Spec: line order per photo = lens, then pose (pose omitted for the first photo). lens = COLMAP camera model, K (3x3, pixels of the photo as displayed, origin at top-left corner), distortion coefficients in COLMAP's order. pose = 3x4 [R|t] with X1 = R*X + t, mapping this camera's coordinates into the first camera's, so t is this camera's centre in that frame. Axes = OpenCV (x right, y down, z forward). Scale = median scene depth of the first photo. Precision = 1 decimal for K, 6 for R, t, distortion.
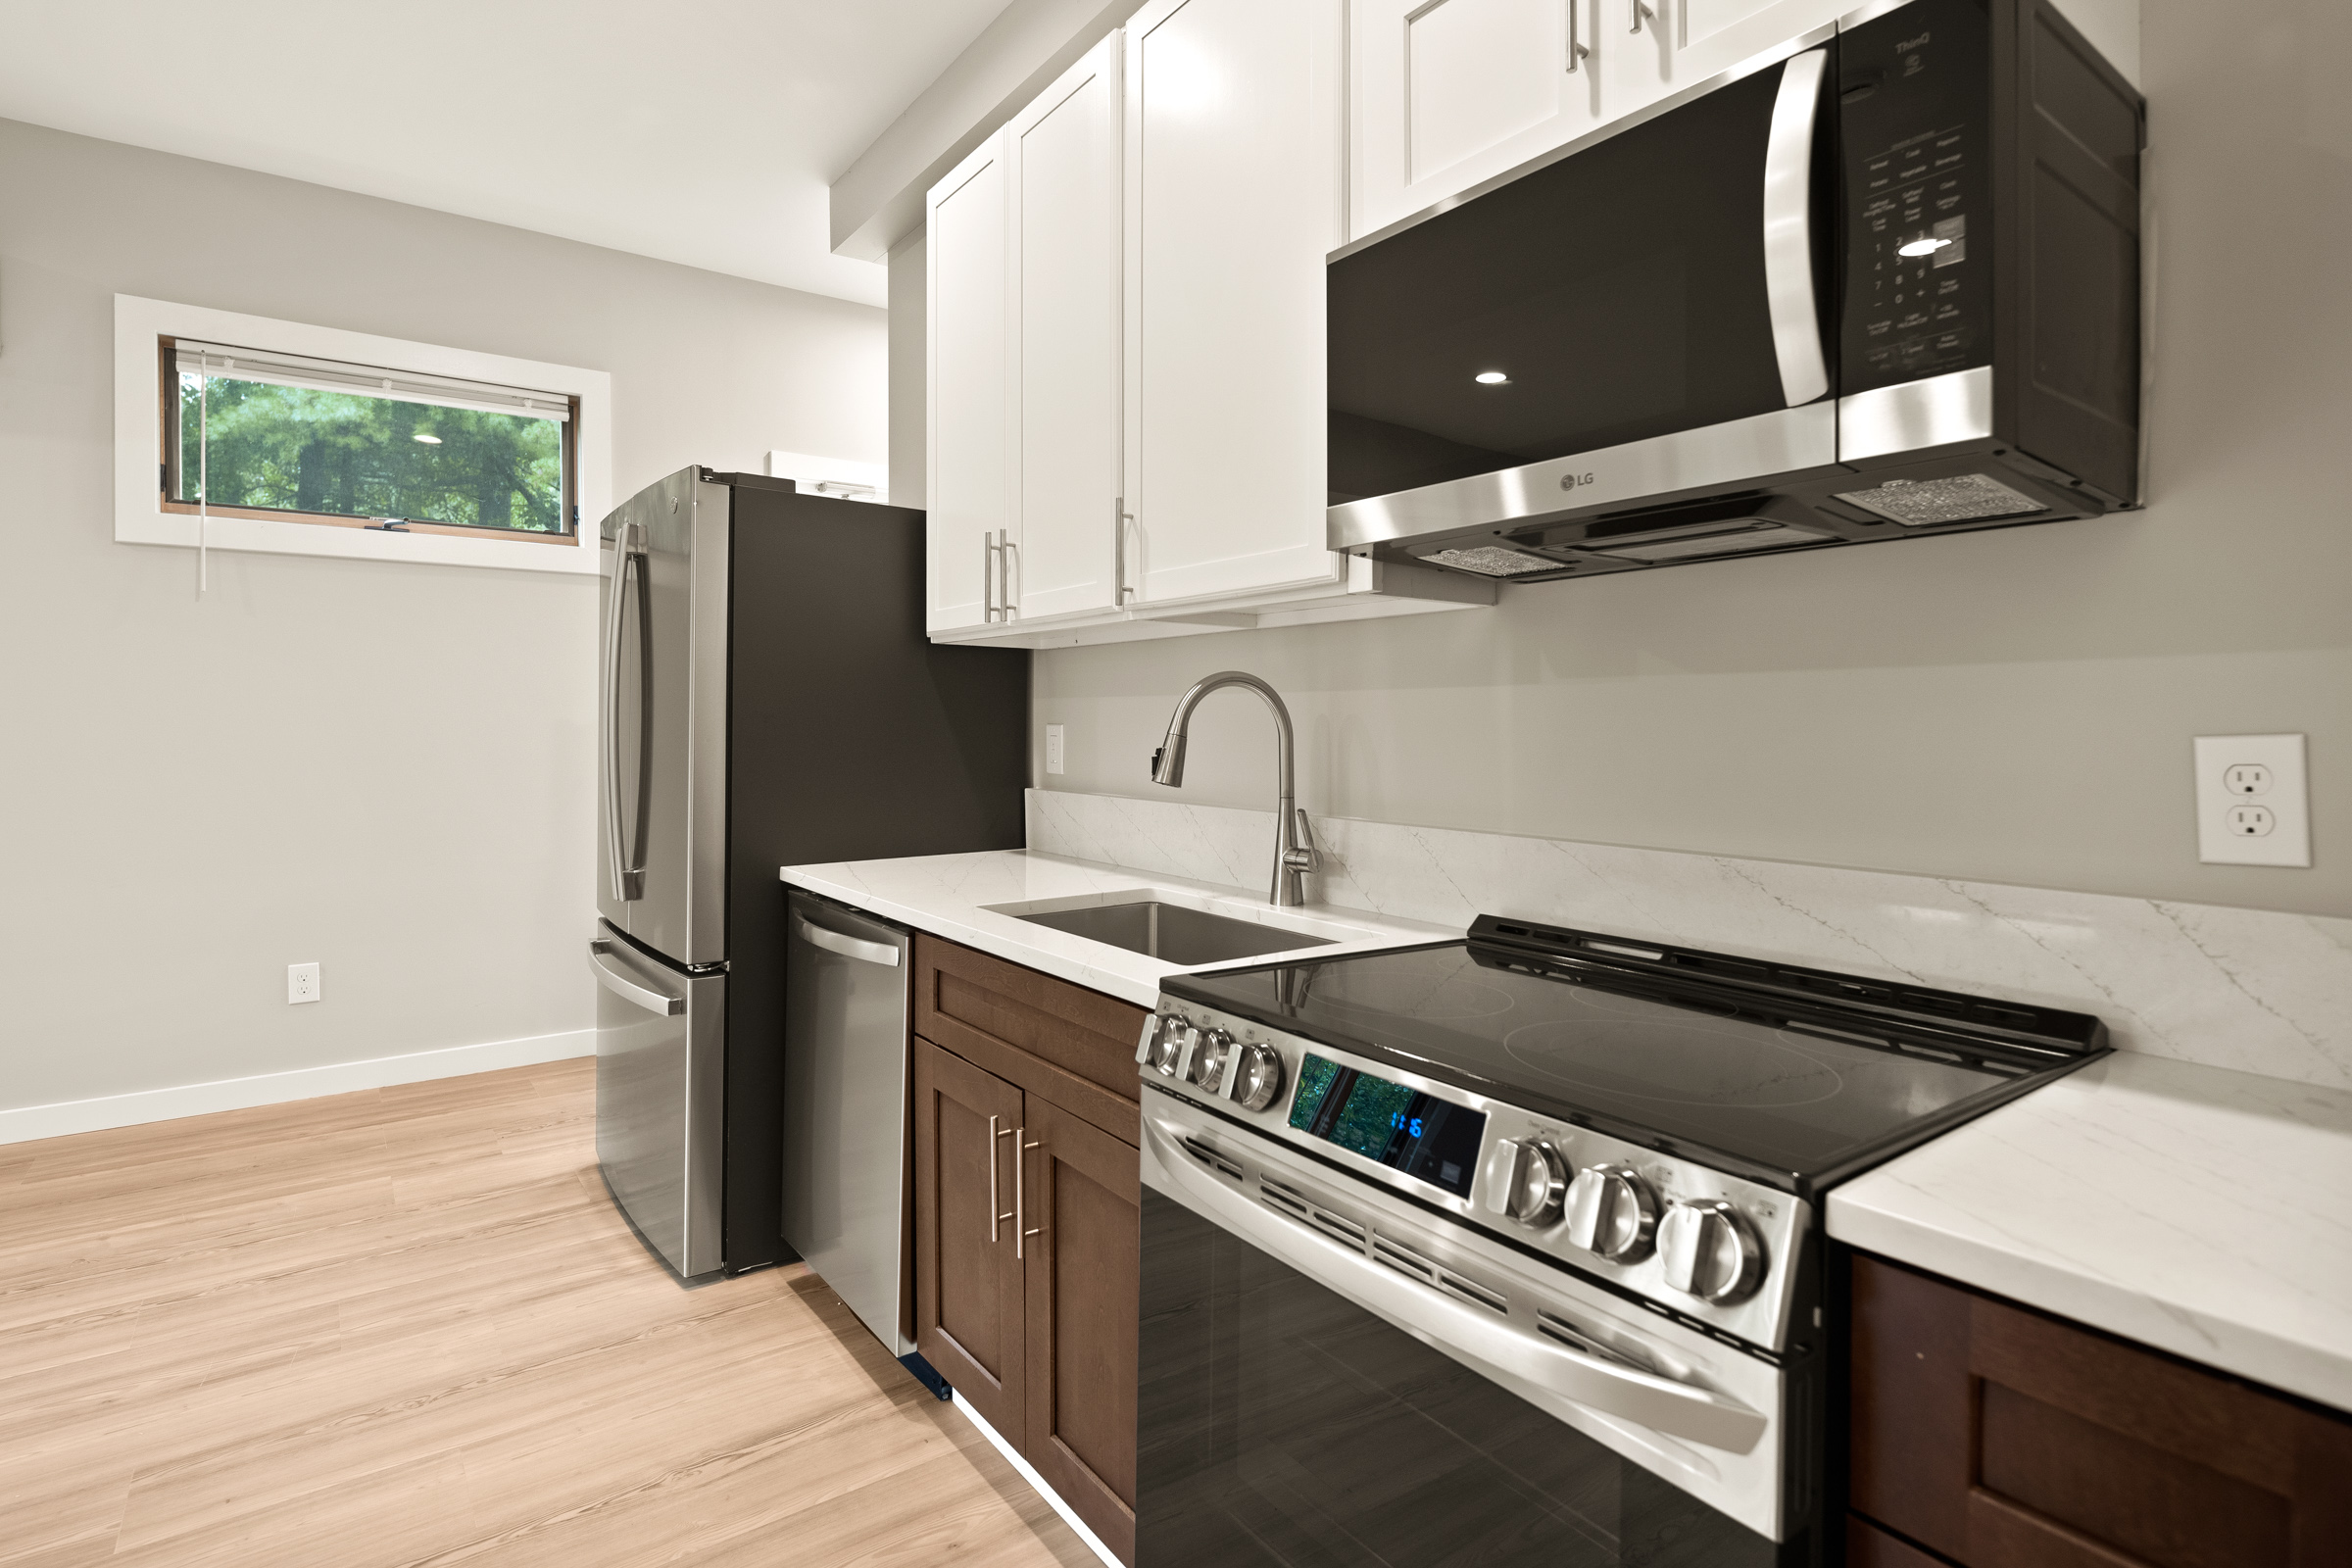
lens RADIAL K [[1160.7, 0, 1174.1], [0, 1160.7, 755.2], [0, 0, 1]] dist [-0.001525, 0.000039]
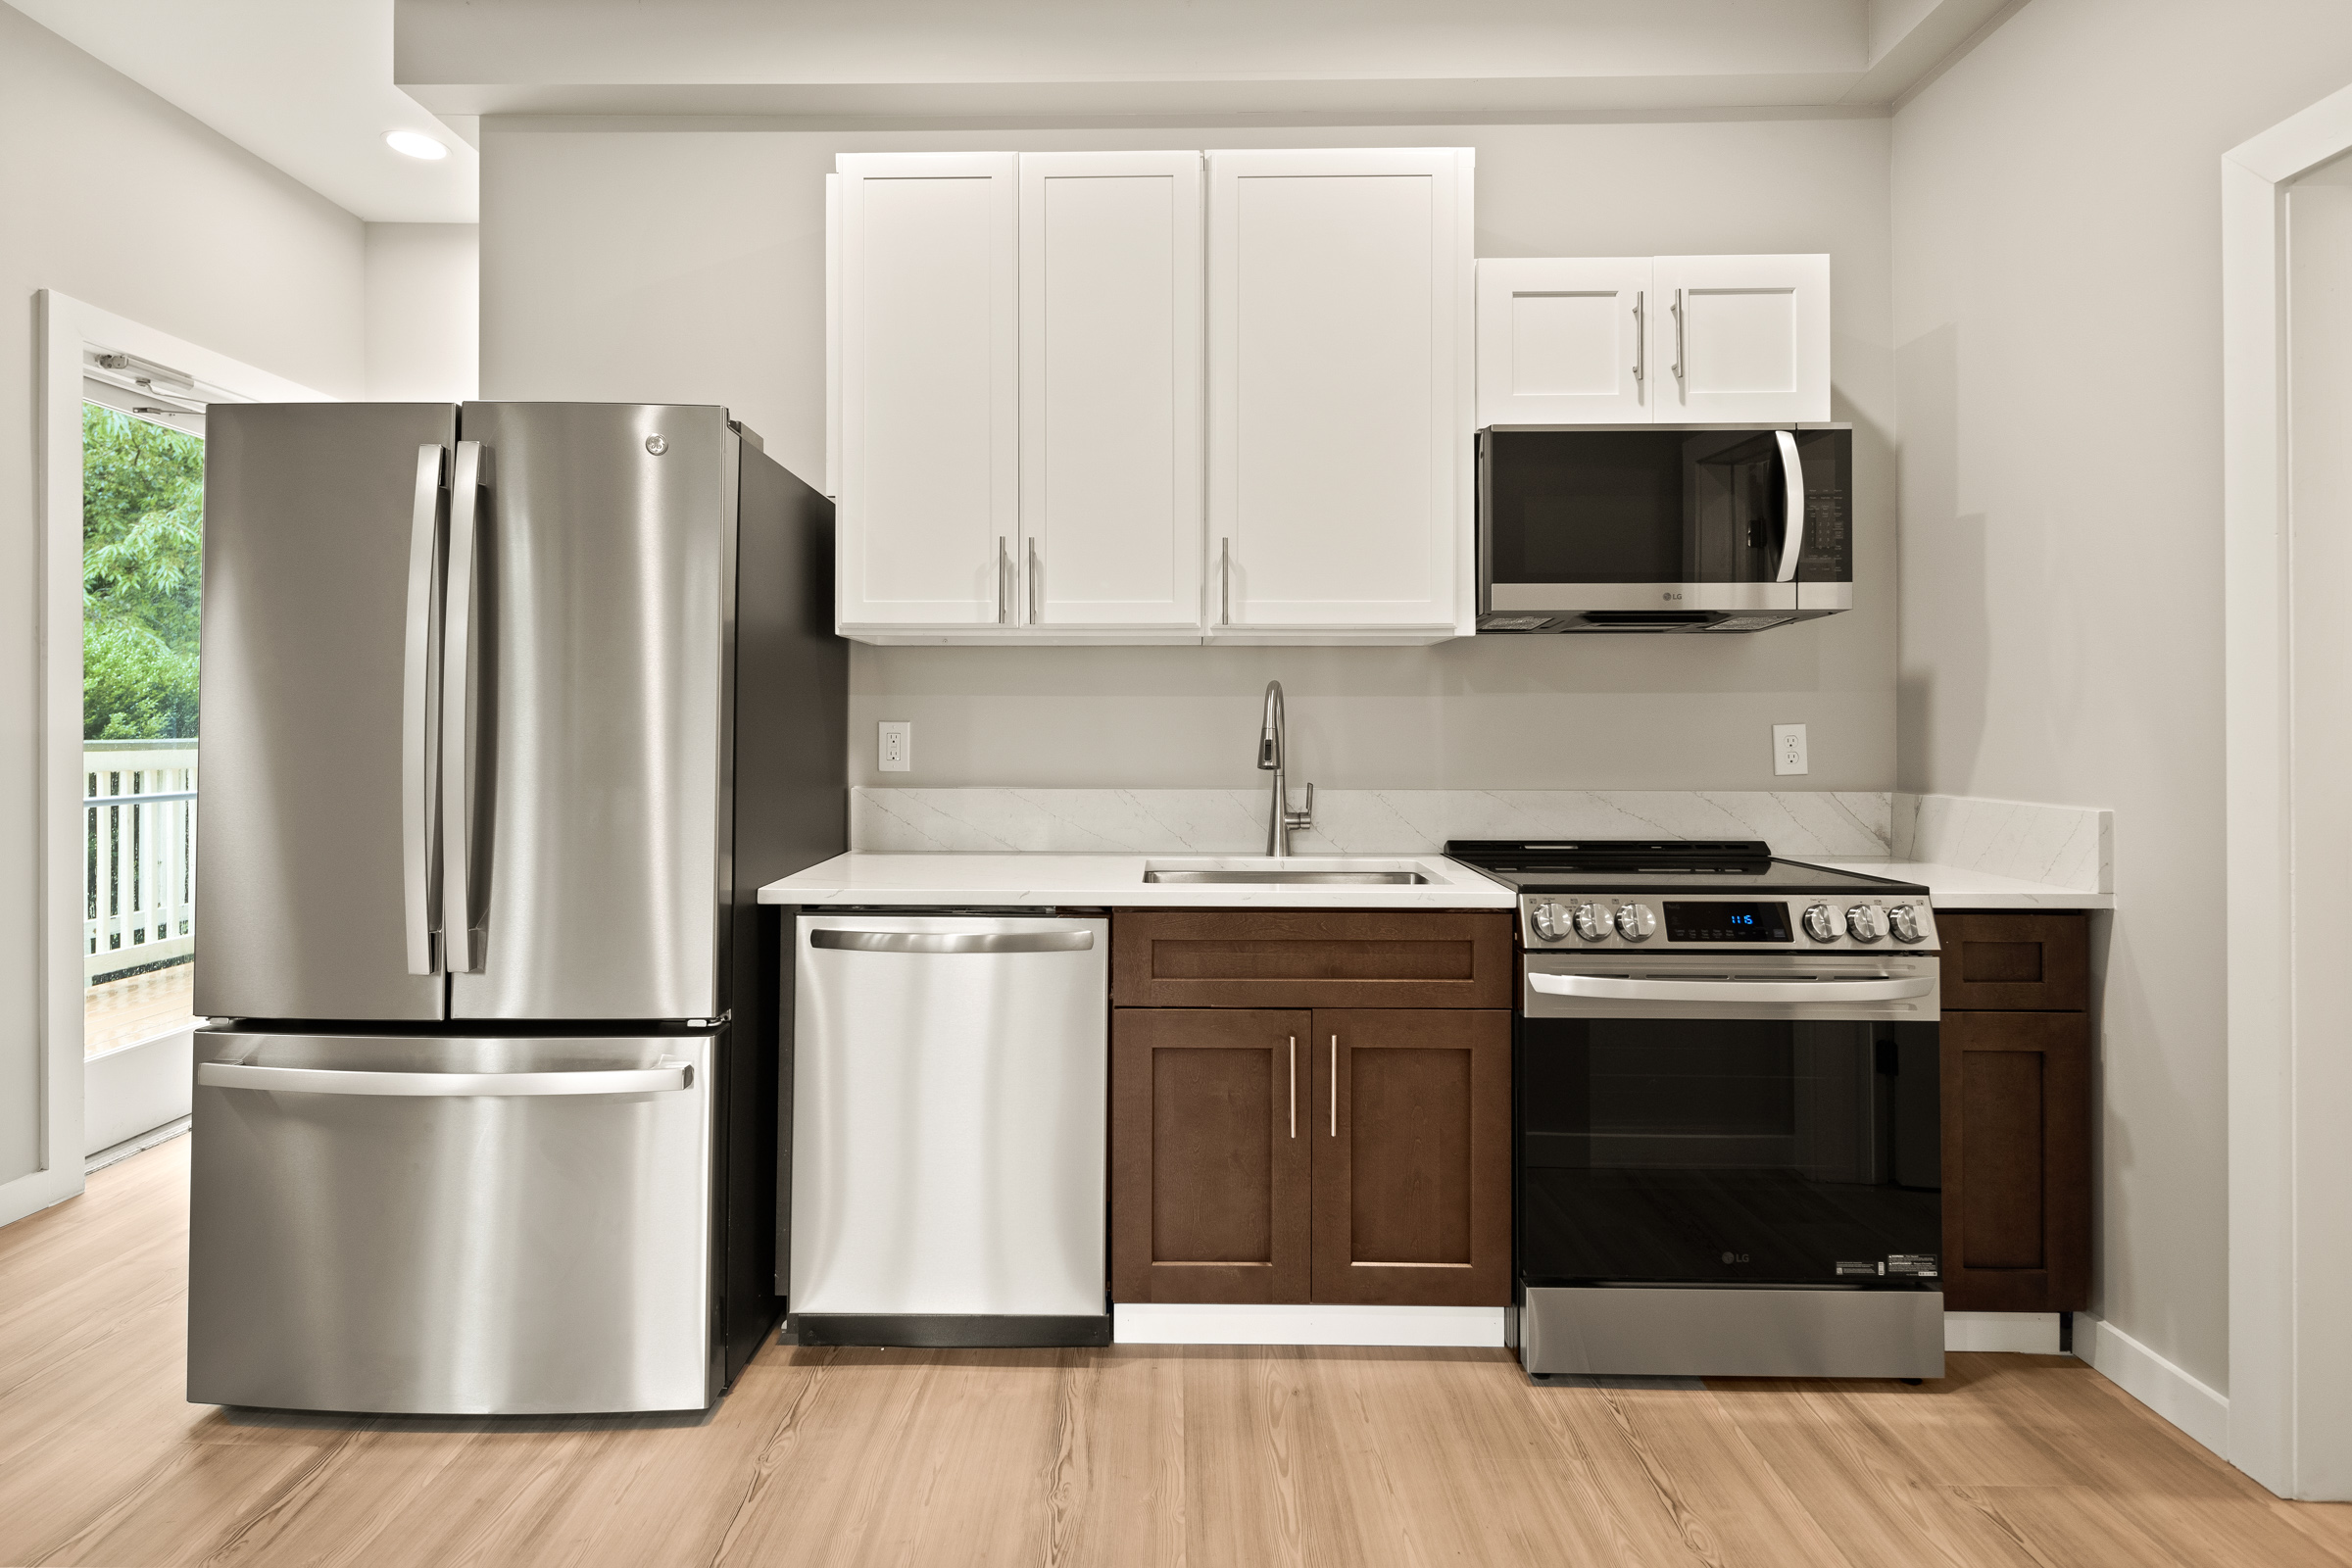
lens RADIAL K [[1145.0, 0, 1148.3], [0, 1145.0, 725.4], [0, 0, 1]] dist [-0.001007, -0.000120]
pose [[0.601879, -0.003425, 0.798580, -1.068235], [0.021780, 0.999689, -0.012128, -0.008934], [-0.798290, 0.024693, 0.601766, 0.326245]]
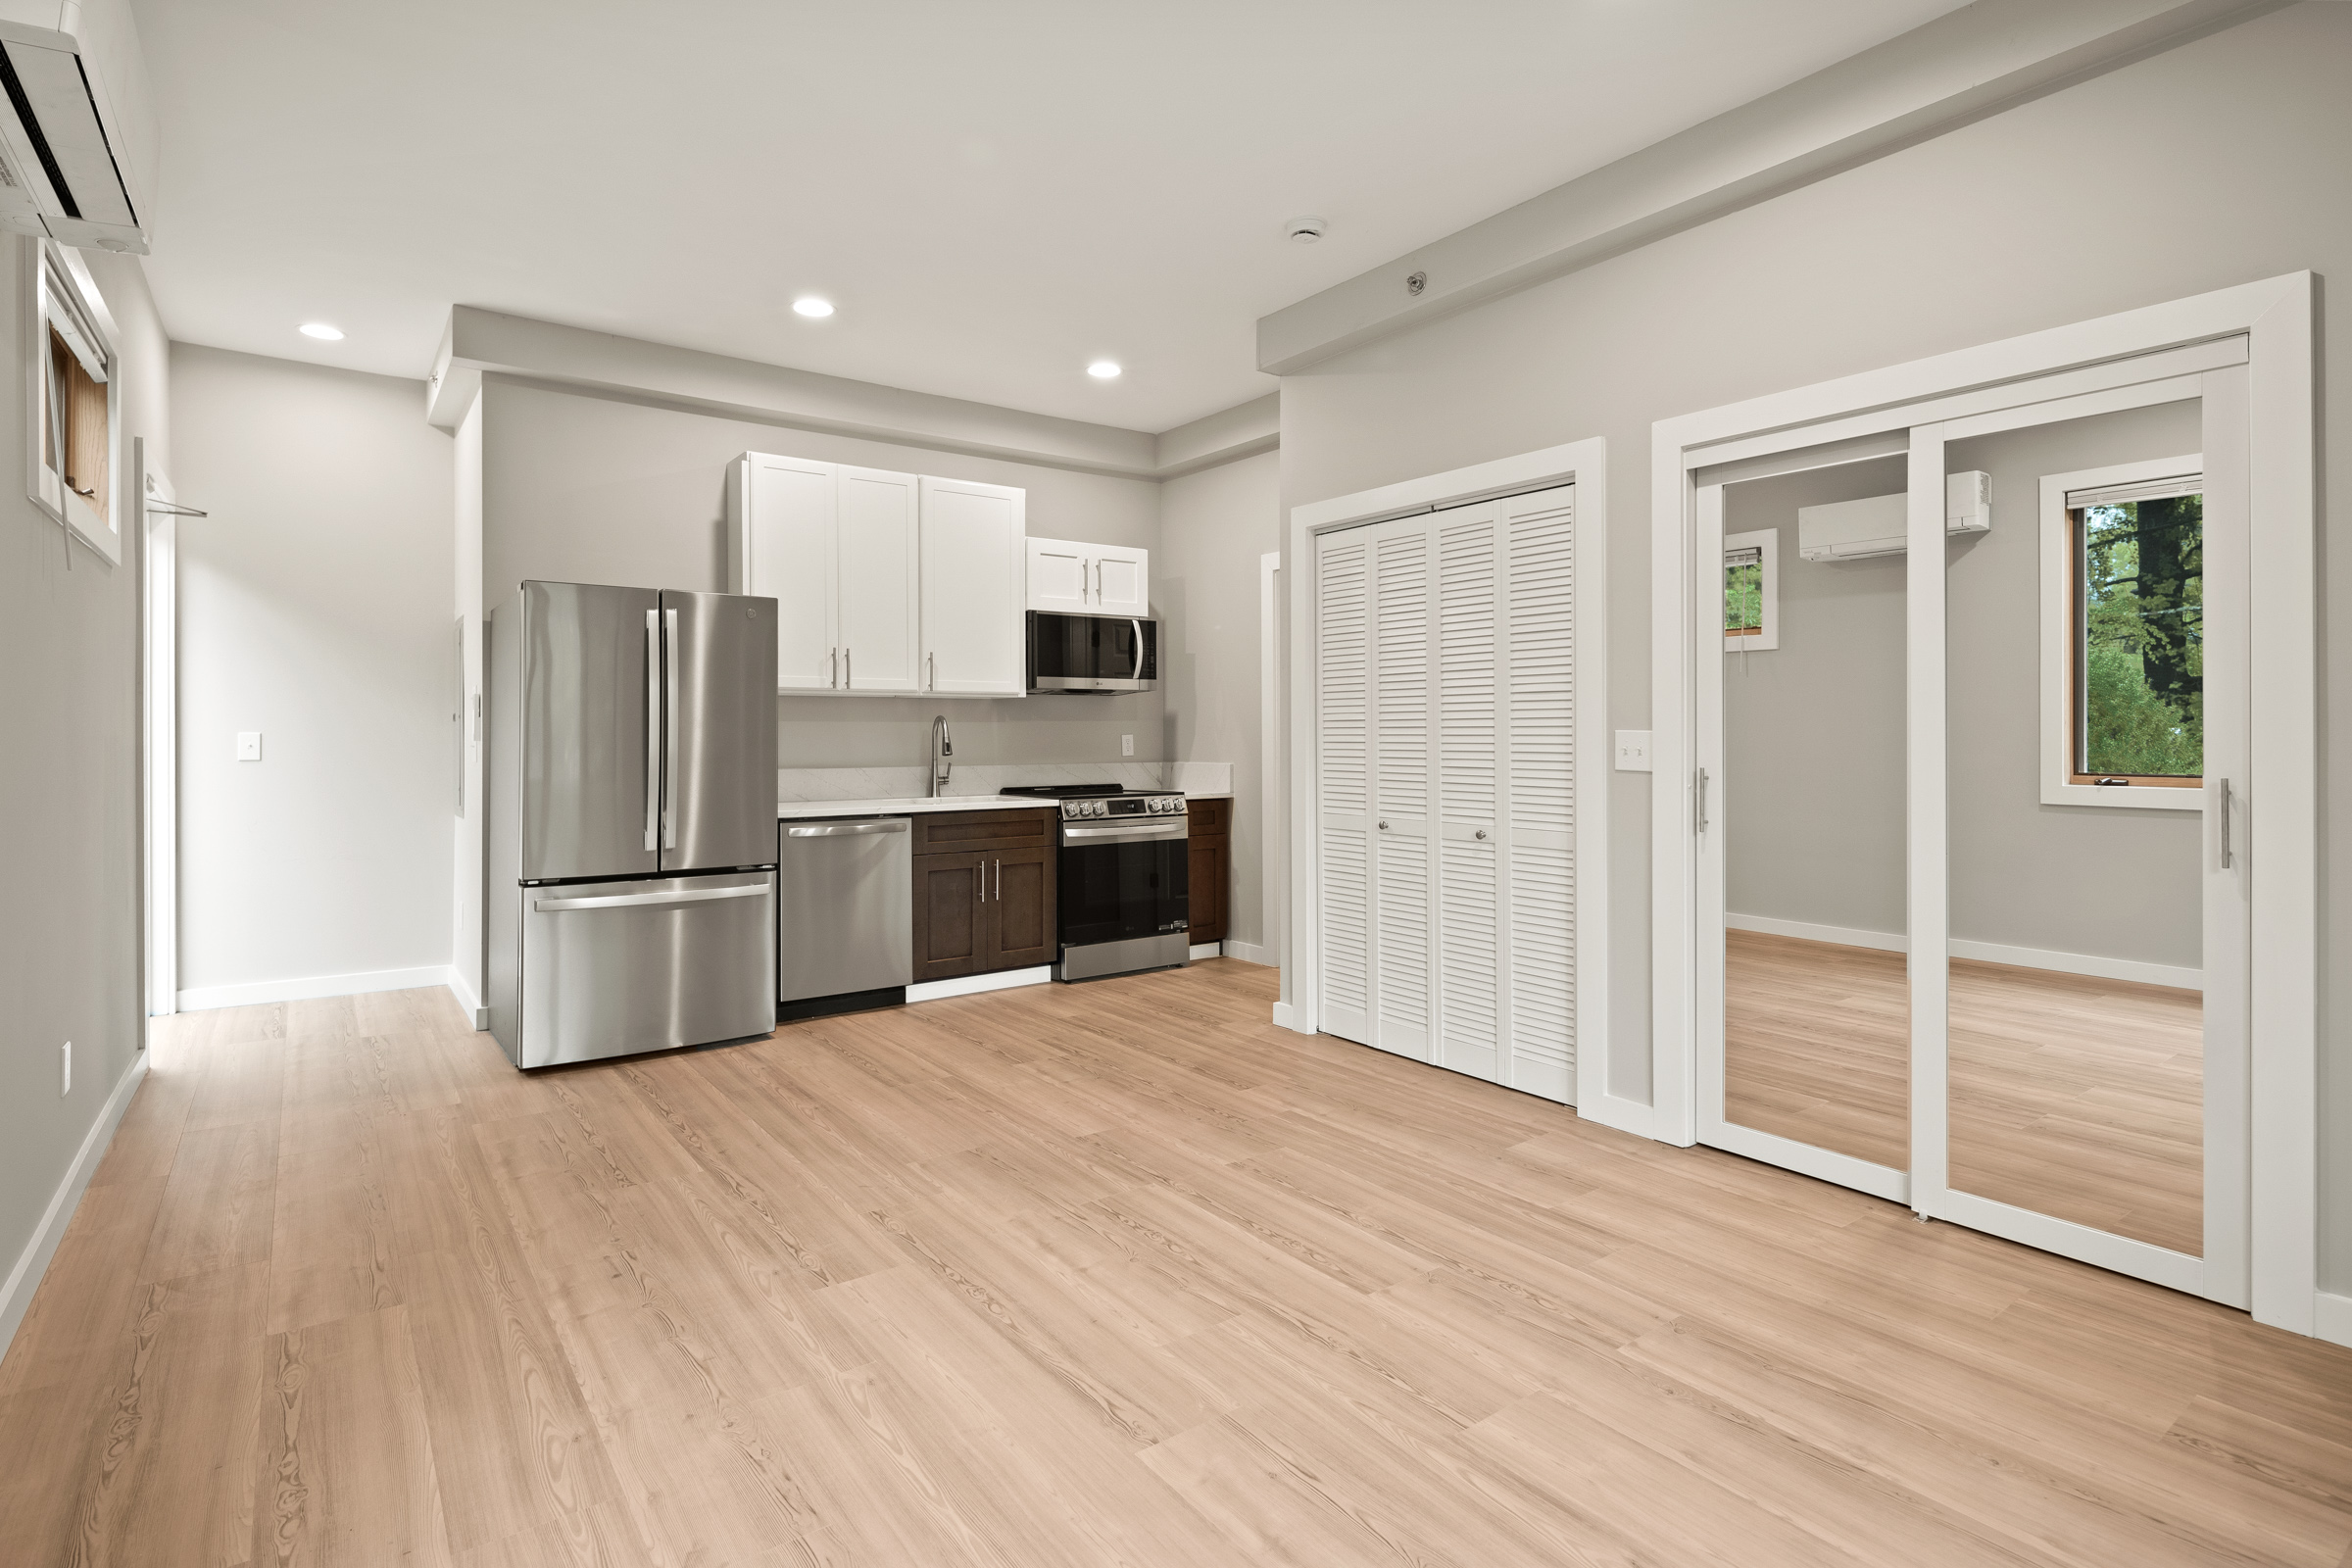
lens RADIAL K [[1145.0, 0, 1148.3], [0, 1145.0, 725.4], [0, 0, 1]] dist [-0.001007, -0.000120]
pose [[0.005593, 0.002490, 0.999981, -2.766217], [0.026261, 0.999652, -0.002636, -0.025756], [-0.999639, 0.026275, 0.005526, 0.461162]]
